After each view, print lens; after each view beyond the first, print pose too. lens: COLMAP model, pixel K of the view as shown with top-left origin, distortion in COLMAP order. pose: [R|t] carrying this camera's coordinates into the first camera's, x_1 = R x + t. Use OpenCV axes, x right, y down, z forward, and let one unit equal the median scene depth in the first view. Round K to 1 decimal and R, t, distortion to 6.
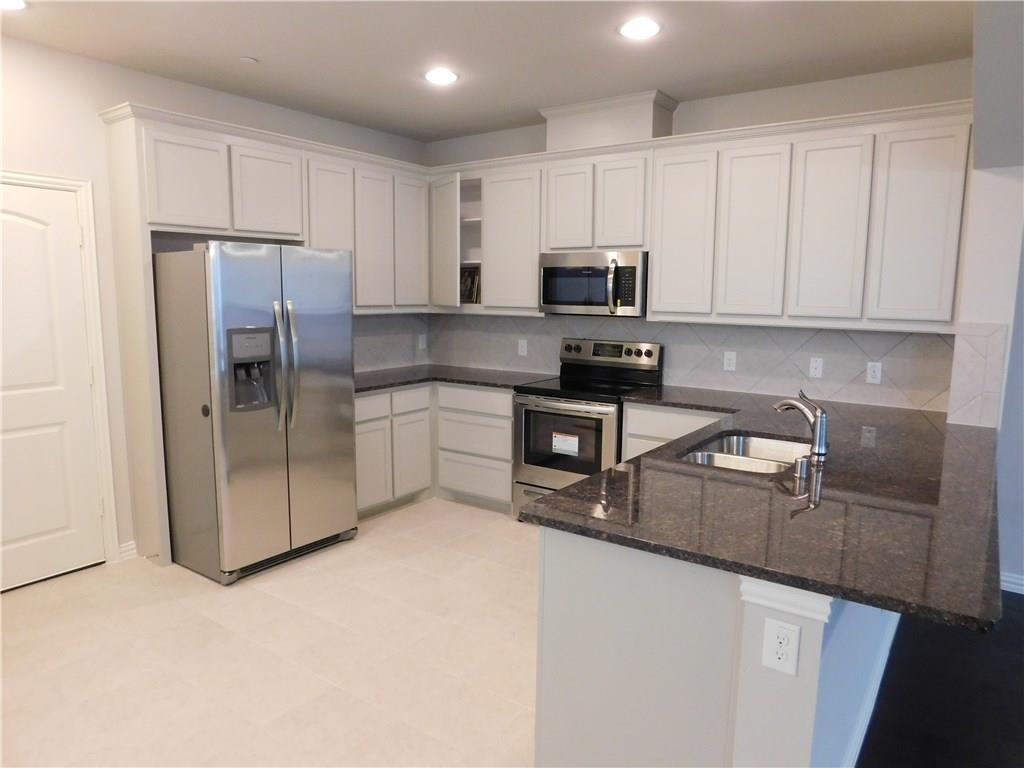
lens RADIAL K [[677.1, 0, 512.0], [0, 677.1, 381.0], [0, 0, 1]] dist [-0.070064, 0.055573]
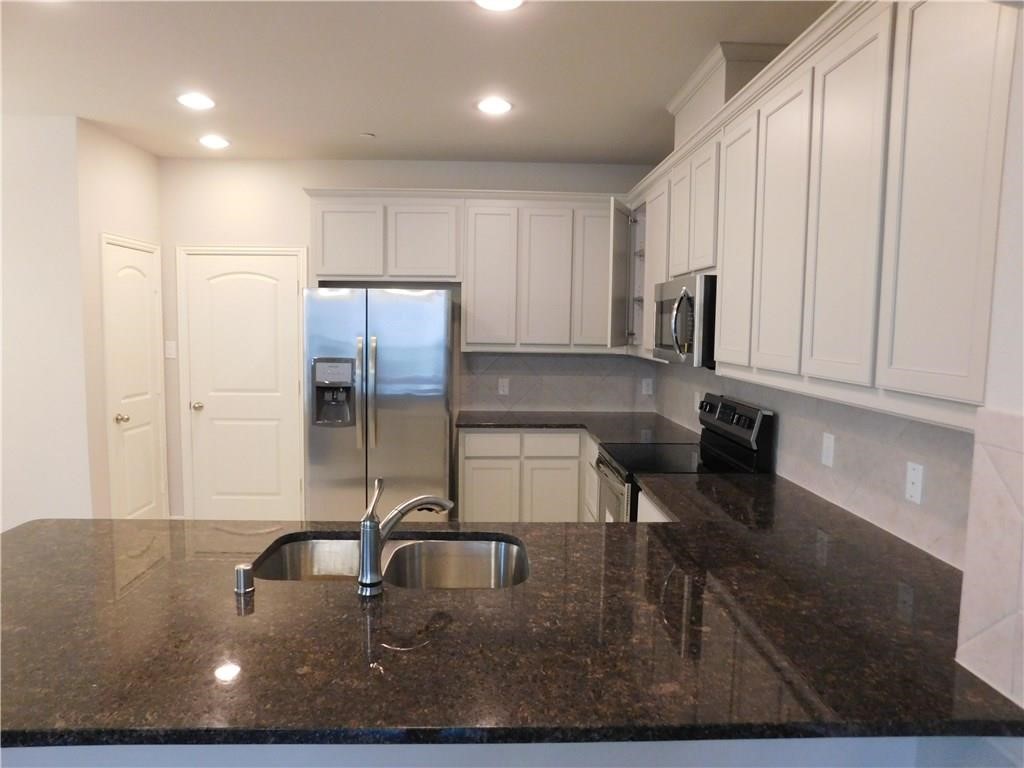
lens RADIAL K [[677.1, 0, 510.3], [0, 677.1, 380.2], [0, 0, 1]] dist [-0.070064, 0.055573]
pose [[0.614744, 0.065223, -0.786025, 0.669694], [-0.111617, 0.993740, -0.004836, -0.061478], [0.780789, 0.090707, 0.618175, 0.448727]]
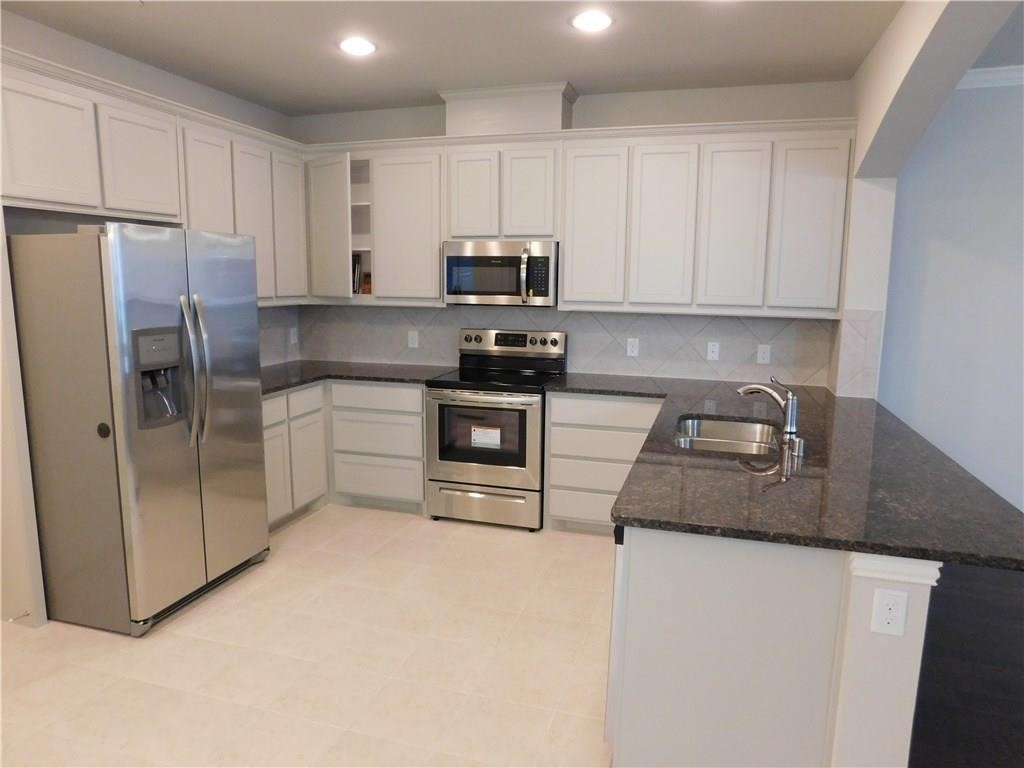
lens RADIAL K [[677.1, 0, 512.2], [0, 677.1, 381.2], [0, 0, 1]] dist [-0.070064, 0.055573]
pose [[0.947627, -0.047664, 0.315802, -0.209486], [0.040051, 0.998730, 0.030556, -0.018232], [-0.316857, -0.016307, 0.948333, 0.062065]]
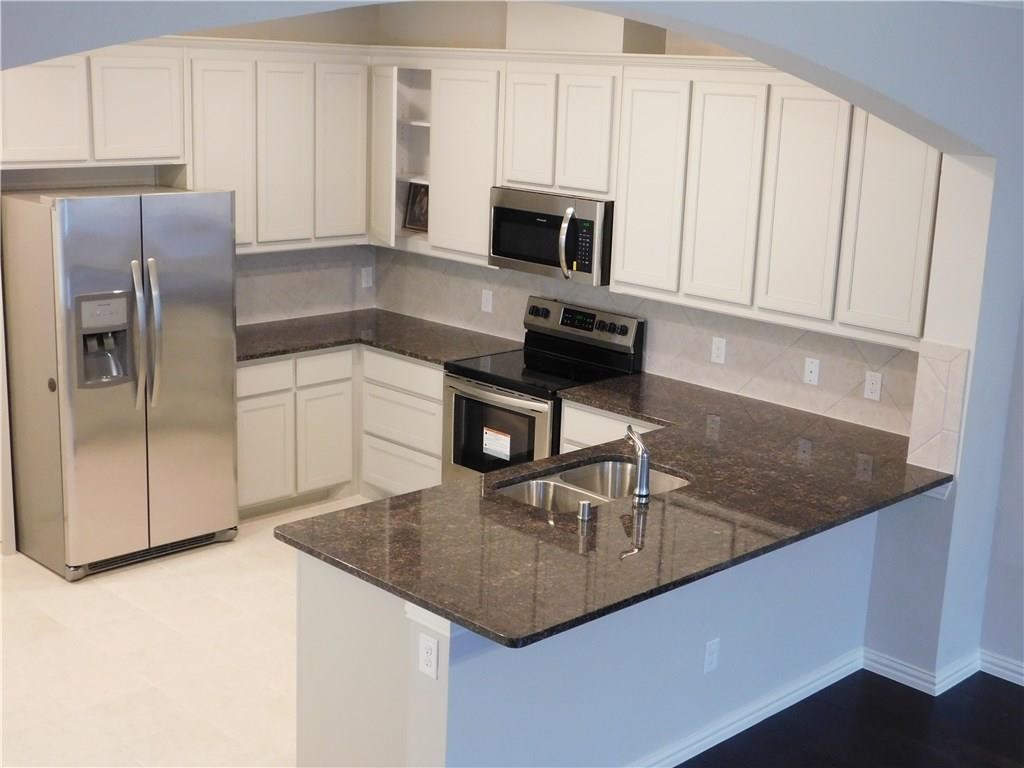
lens RADIAL K [[1344.5, 0, 508.9], [0, 1344.5, 378.4], [0, 0, 1]] dist [-0.004082, 0.000000]
pose [[0.984718, 0.064693, -0.161698, 0.370365], [-0.048512, 0.993591, 0.102092, -0.153496], [0.167266, -0.092687, 0.981545, -0.561412]]
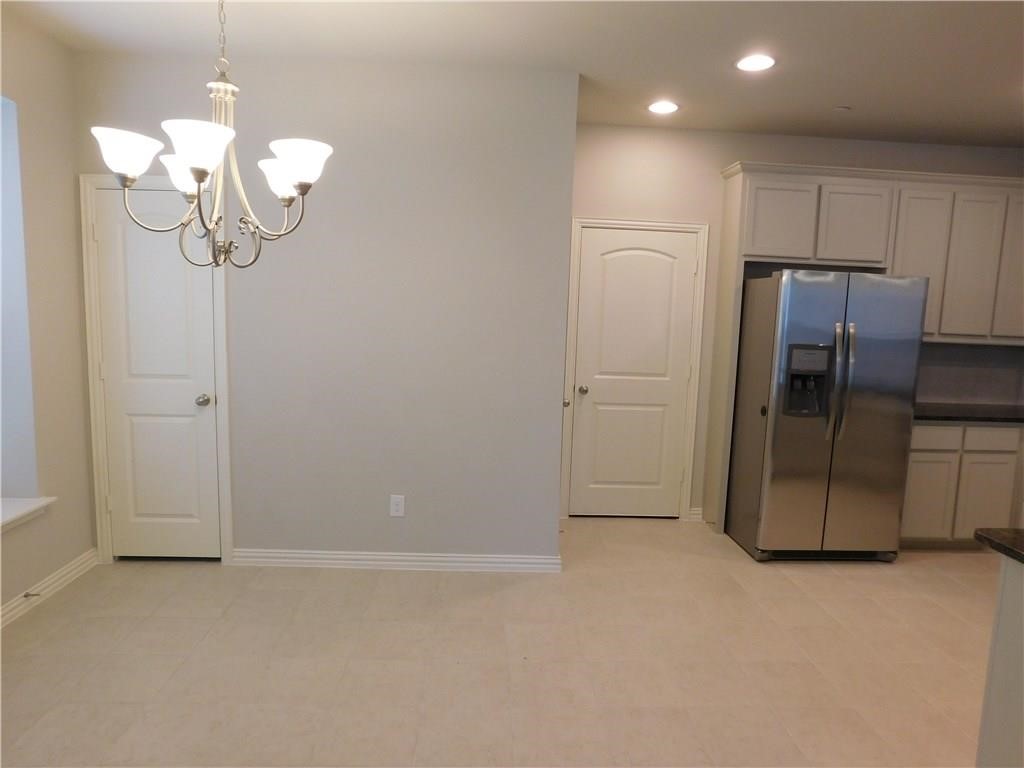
lens RADIAL K [[677.1, 0, 515.9], [0, 677.1, 382.0], [0, 0, 1]] dist [-0.070064, 0.055573]
pose [[0.629158, 0.108093, -0.769724, 0.157763], [-0.135679, 0.990352, 0.028175, 0.017333], [0.765344, 0.086709, 0.637754, -0.092465]]
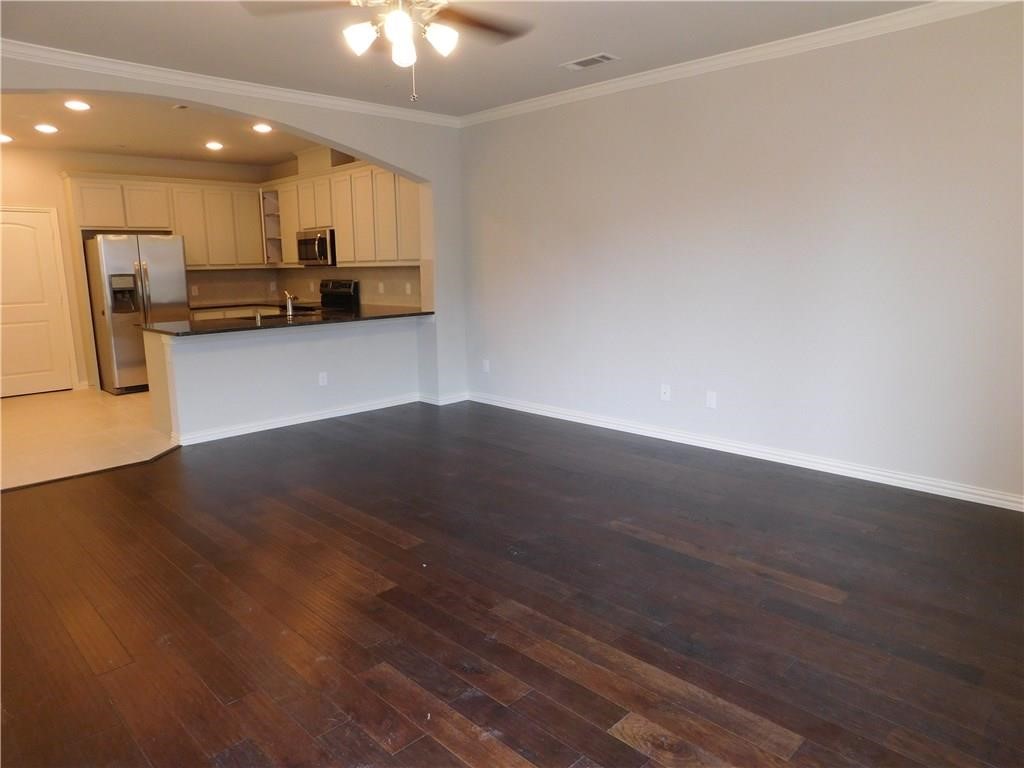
lens RADIAL K [[677.1, 0, 510.4], [0, 677.1, 380.5], [0, 0, 1]] dist [-0.070064, 0.055573]
pose [[0.986287, 0.002600, -0.165017, 1.057163], [0.004590, 0.999057, 0.043171, 0.155497], [0.164973, -0.043336, 0.985346, -0.806128]]
